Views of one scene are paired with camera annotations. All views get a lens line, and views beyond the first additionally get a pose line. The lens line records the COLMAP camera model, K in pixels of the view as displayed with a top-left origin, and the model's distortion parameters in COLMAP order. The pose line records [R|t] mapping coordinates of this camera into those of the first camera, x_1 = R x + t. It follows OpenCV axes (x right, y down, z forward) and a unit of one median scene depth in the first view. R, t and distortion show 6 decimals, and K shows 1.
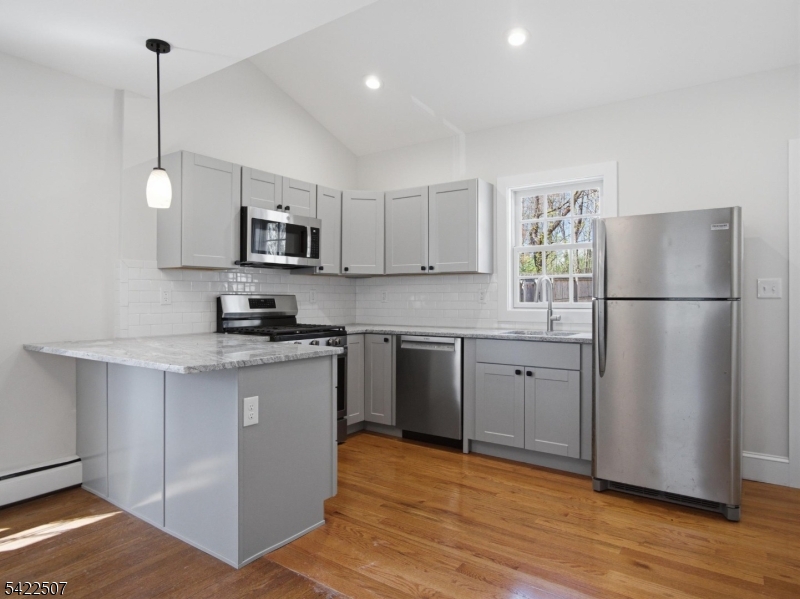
lens RADIAL K [[506.0, 0, 395.8], [0, 506.0, 303.9], [0, 0, 1]] dist [-0.021903, 0.006717]
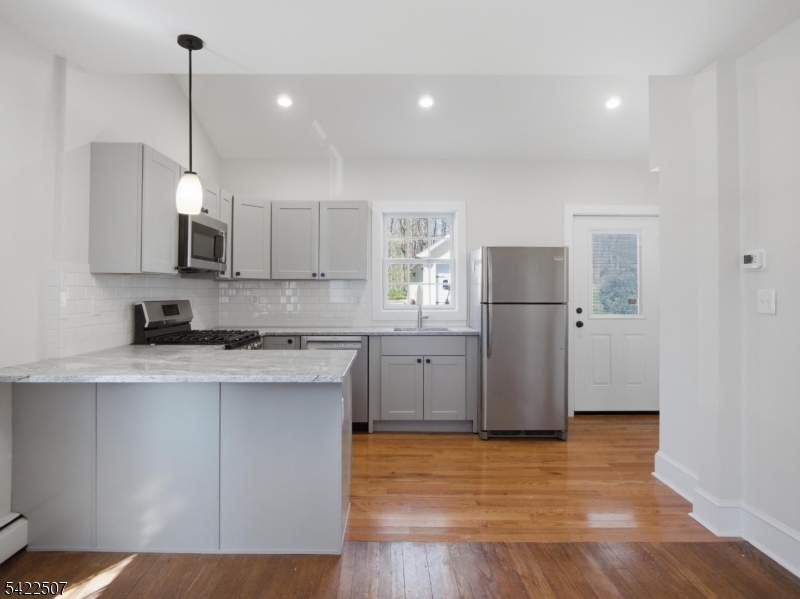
lens RADIAL K [[506.0, 0, 384.6], [0, 506.0, 290.6], [0, 0, 1]] dist [-0.021903, 0.006717]
pose [[0.803145, 0.000558, 0.595783, -0.541992], [0.005998, 0.999941, -0.009022, -0.028056], [-0.595753, 0.010819, 0.803095, 0.023120]]
